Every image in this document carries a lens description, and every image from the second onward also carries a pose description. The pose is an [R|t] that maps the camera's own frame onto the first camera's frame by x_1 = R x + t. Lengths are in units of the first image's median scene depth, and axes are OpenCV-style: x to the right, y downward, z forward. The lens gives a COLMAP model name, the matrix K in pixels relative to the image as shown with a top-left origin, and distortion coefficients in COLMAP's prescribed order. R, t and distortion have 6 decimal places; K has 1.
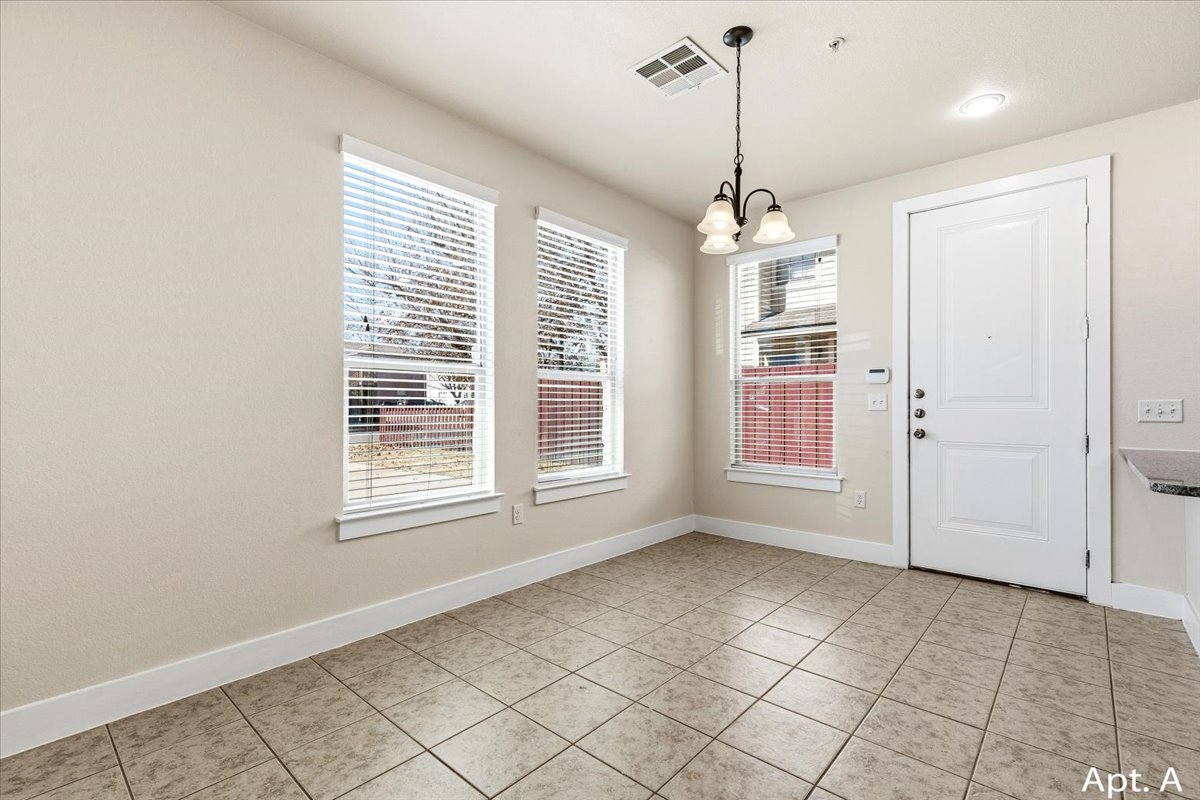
lens RADIAL K [[544.2, 0, 602.8], [0, 544.2, 397.3], [0, 0, 1]] dist [0.009167, -0.001667]
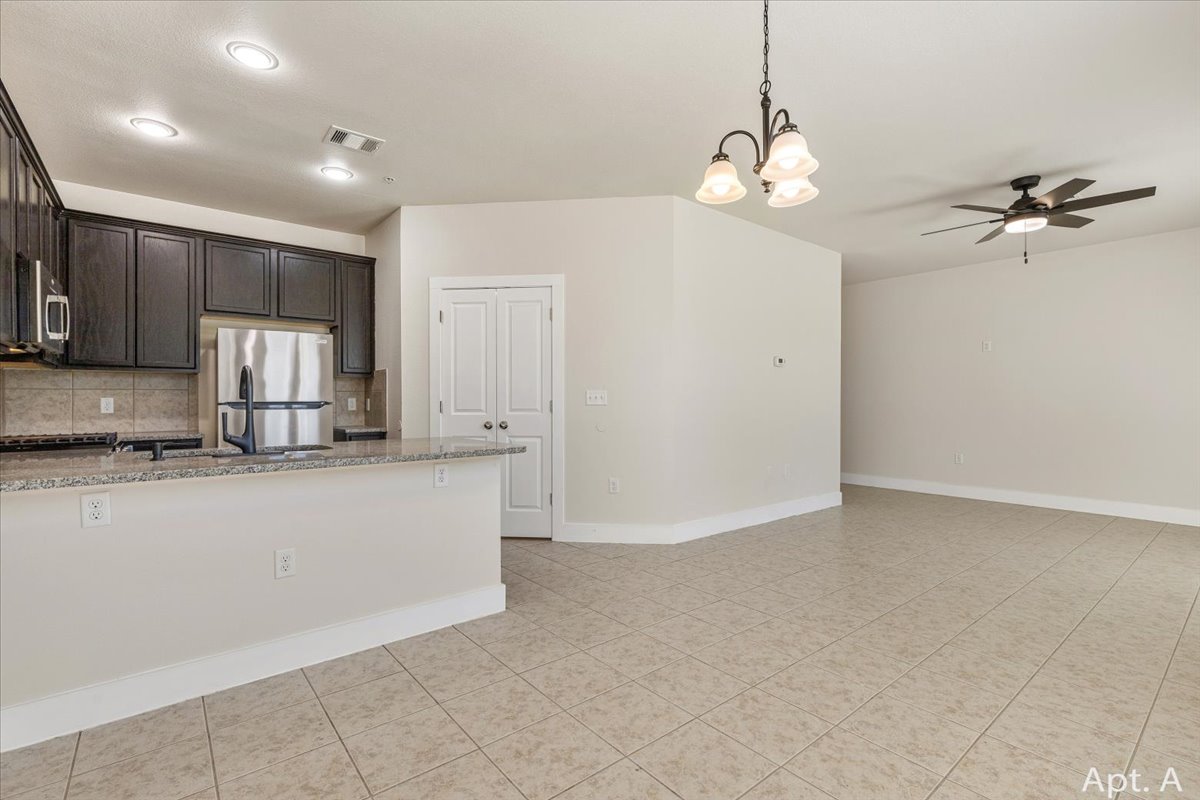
lens RADIAL K [[544.2, 0, 601.7], [0, 544.2, 398.5], [0, 0, 1]] dist [0.009167, -0.001667]
pose [[-0.987024, 0.000056, 0.160573, 0.321700], [-0.002807, 0.999841, -0.017604, 0.023062], [-0.160549, -0.017826, -0.986867, 1.647757]]
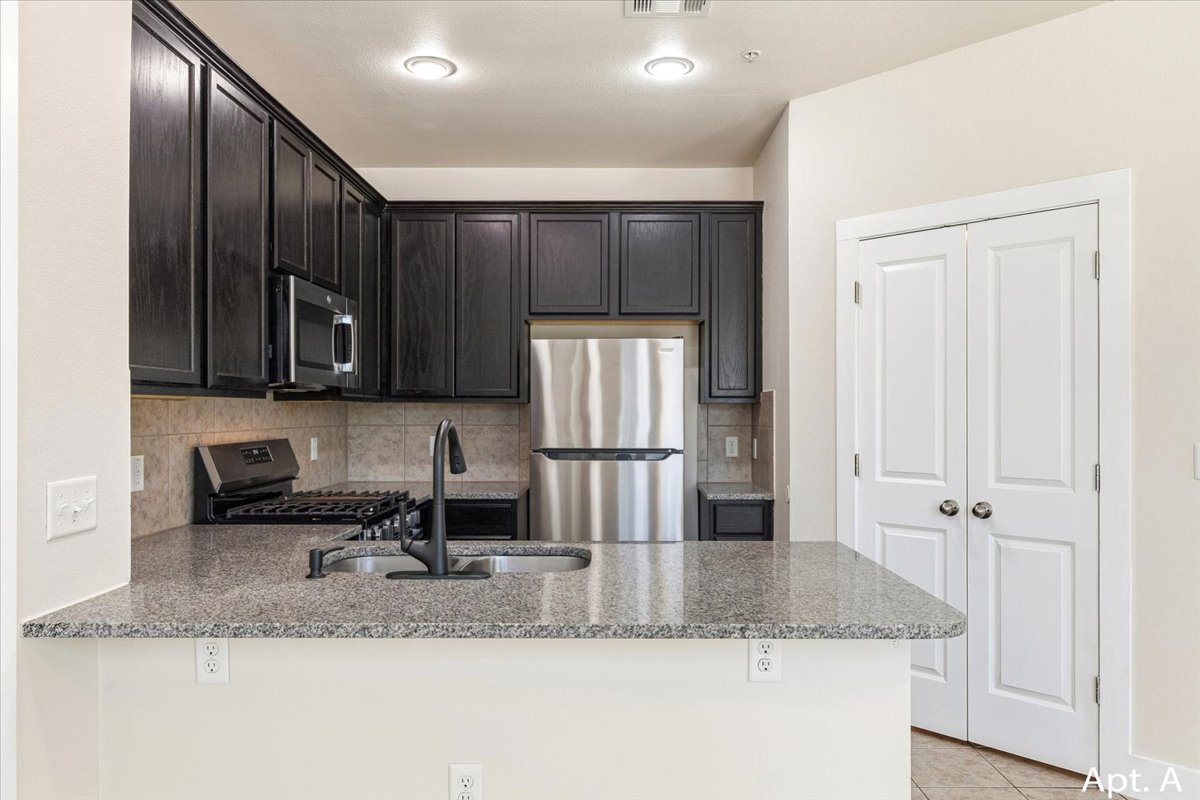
lens RADIAL K [[823.7, 0, 604.4], [0, 823.7, 404.1], [0, 0, 1]] dist [0.002089, -0.005619]
pose [[-0.656547, 0.001269, 0.754284, 0.344003], [-0.014191, 0.999801, -0.014035, -0.054134], [-0.754151, -0.019919, -0.656399, 1.246949]]
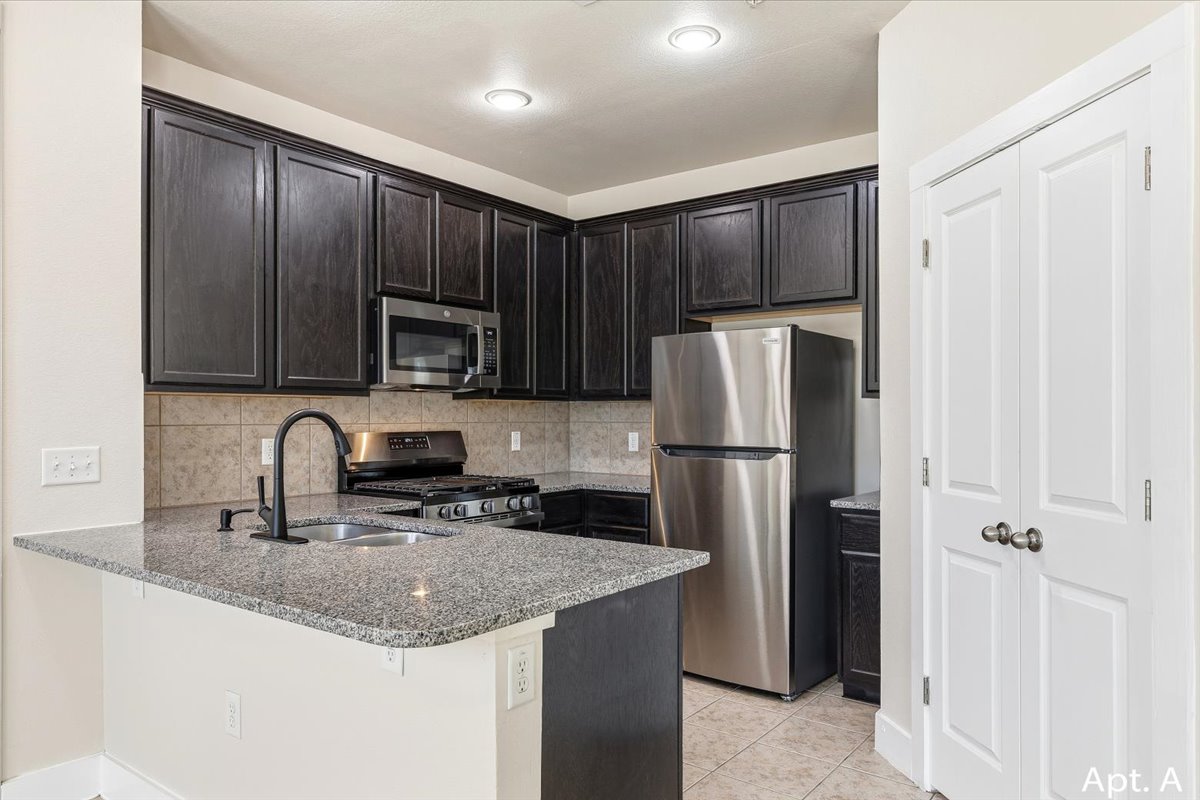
lens RADIAL K [[785.0, 0, 603.9], [0, 785.0, 406.0], [0, 0, 1]] dist [0.009044, 0.000260]
pose [[-0.084232, 0.007660, 0.996417, 0.109329], [-0.015447, 0.999840, -0.008992, -0.048405], [-0.996326, -0.016149, -0.084100, 0.549511]]
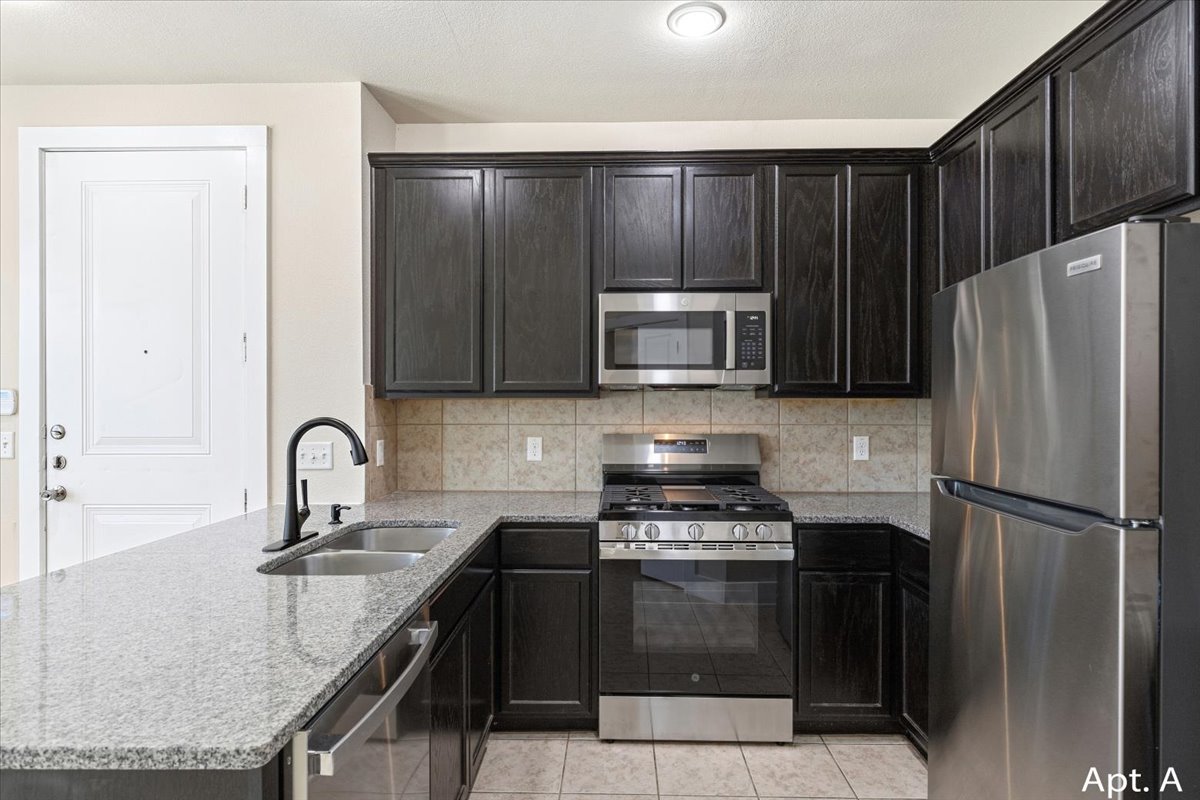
lens RADIAL K [[626.3, 0, 603.6], [0, 626.3, 400.8], [0, 0, 1]] dist [0.005766, 0.000946]
pose [[0.763140, -0.003452, 0.646224, 0.840289], [-0.005651, 0.999912, 0.012014, -0.079845], [-0.646208, -0.012820, 0.763053, 0.014926]]
